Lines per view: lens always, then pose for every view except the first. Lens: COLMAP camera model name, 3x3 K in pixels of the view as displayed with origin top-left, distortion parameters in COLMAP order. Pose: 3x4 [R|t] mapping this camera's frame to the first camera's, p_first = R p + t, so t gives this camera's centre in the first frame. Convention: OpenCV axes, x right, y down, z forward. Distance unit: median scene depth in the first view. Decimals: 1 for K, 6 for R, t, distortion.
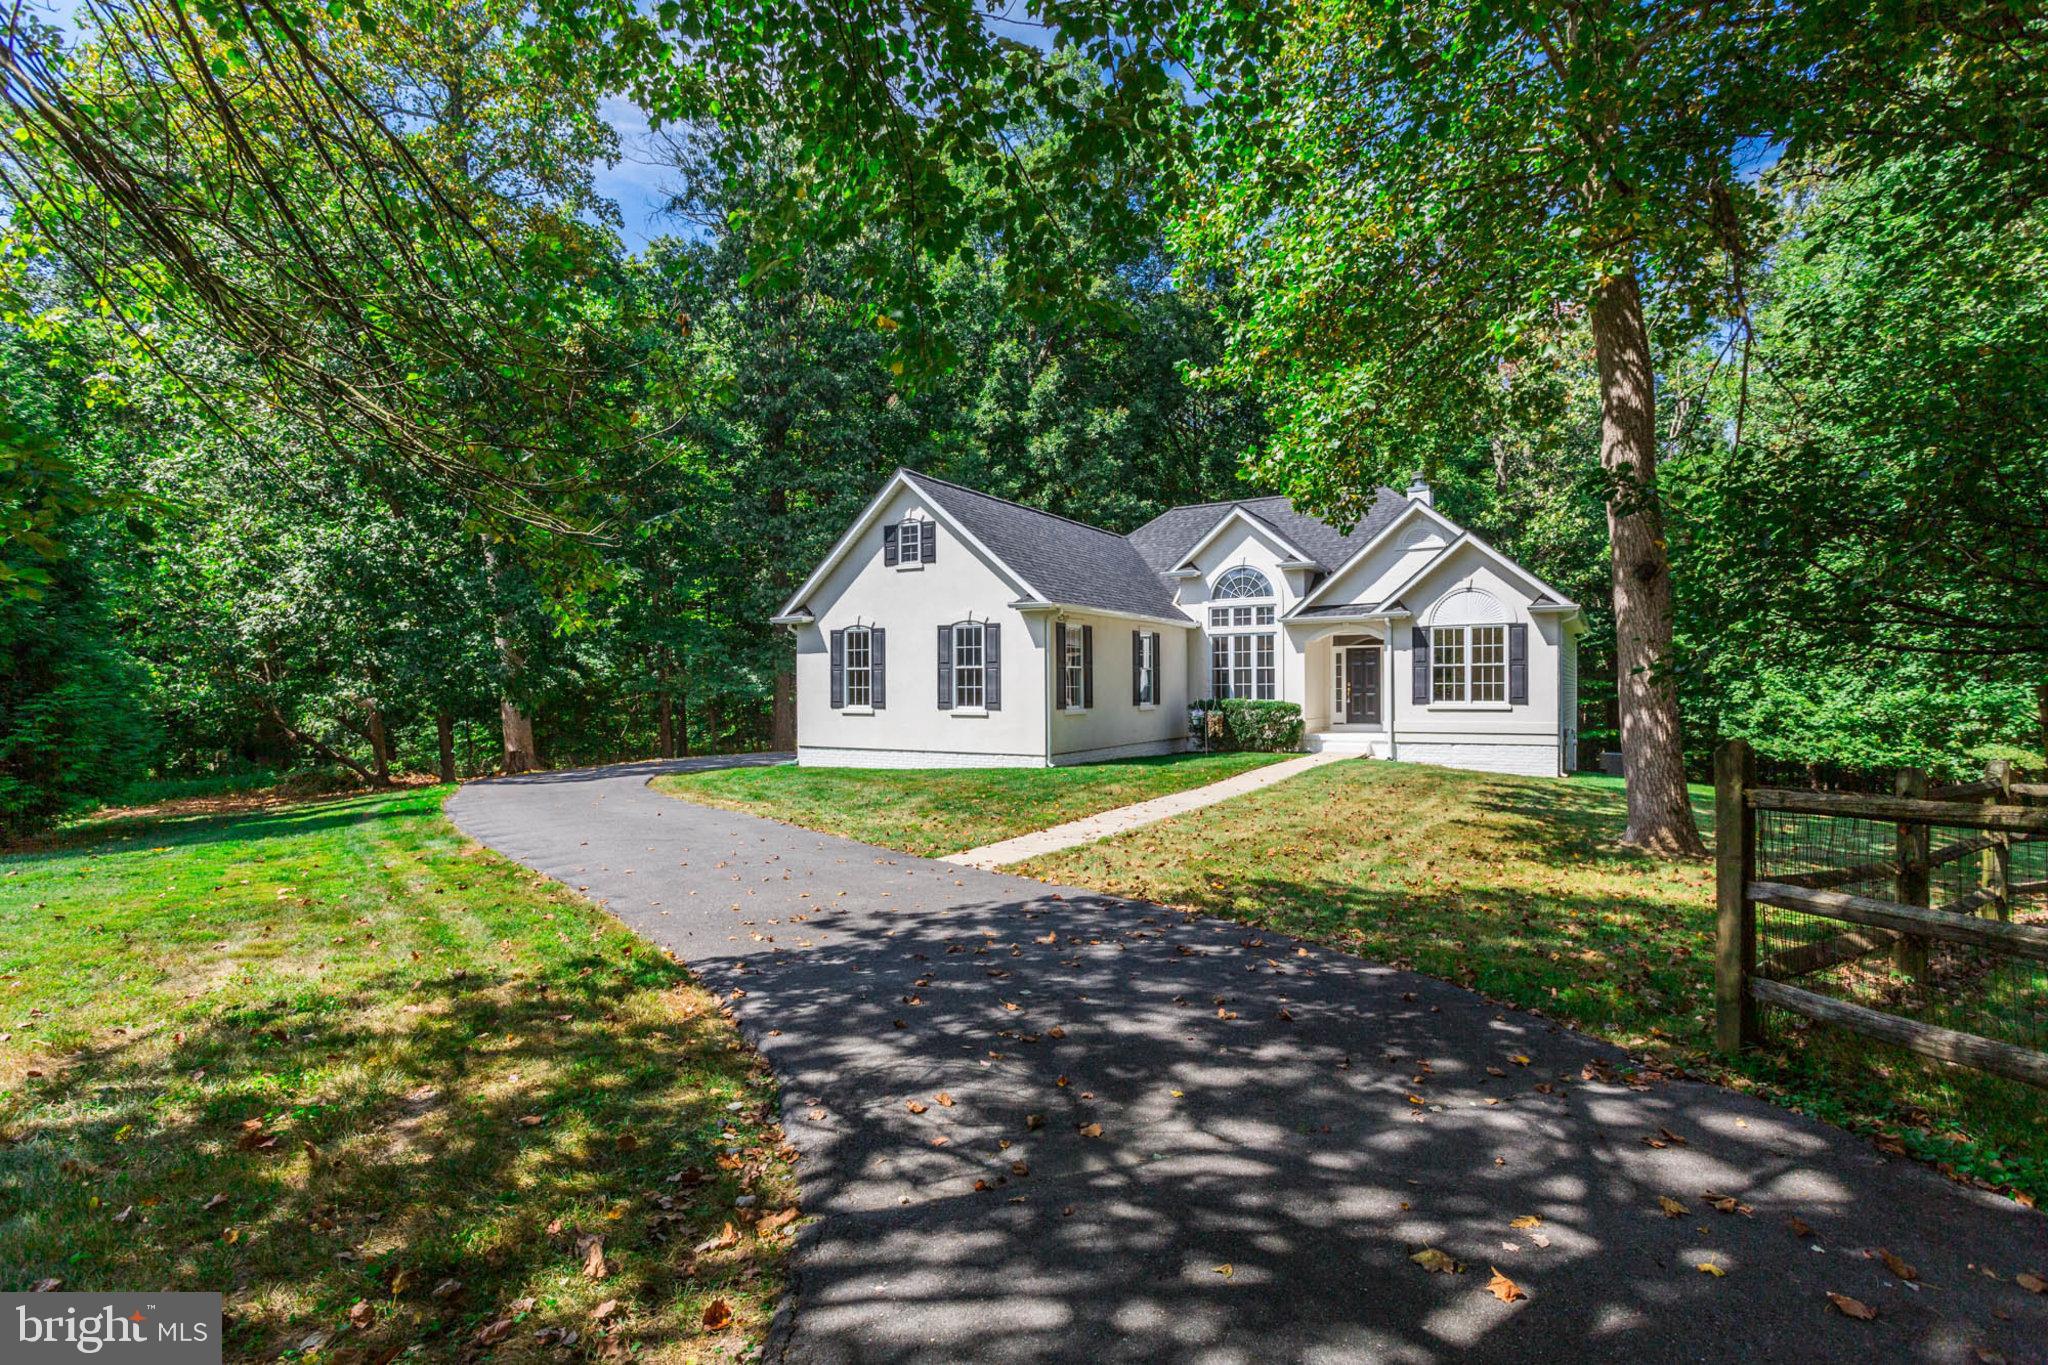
lens RADIAL K [[1021.7, 0, 1016.2], [0, 1021.7, 691.2], [0, 0, 1]] dist [-0.013812, 0.000120]
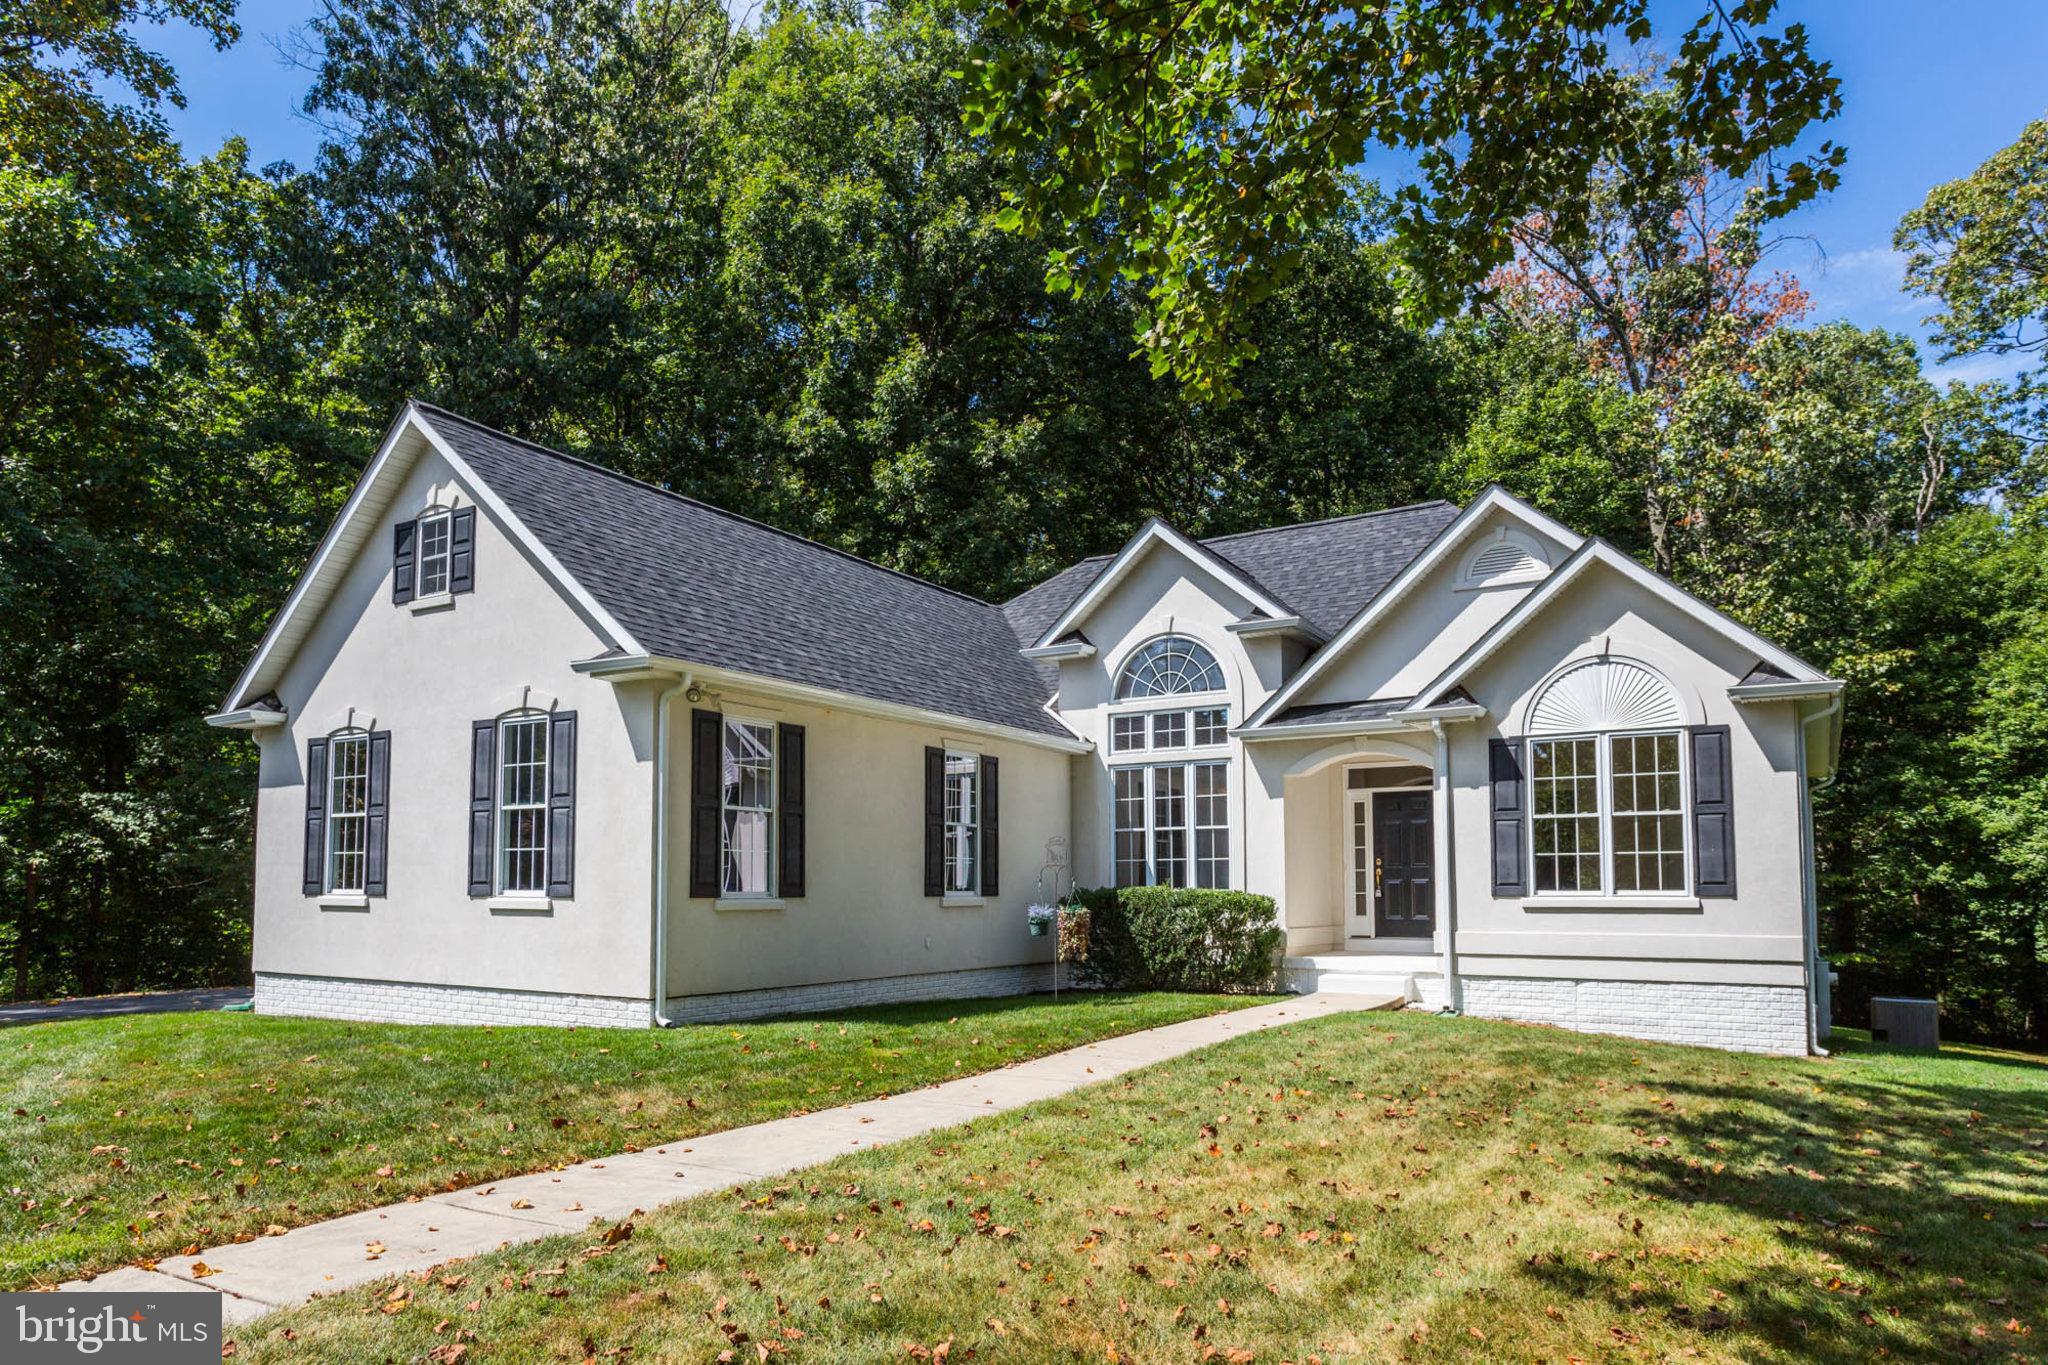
lens RADIAL K [[1331.4, 0, 989.6], [0, 1331.4, 801.0], [0, 0, 1]] dist [-0.009766, -0.003203]
pose [[0.999594, 0.005507, -0.027943, 0.156355], [-0.007472, 0.997470, -0.070691, 0.012752], [0.027483, 0.070871, 0.997107, 0.336276]]
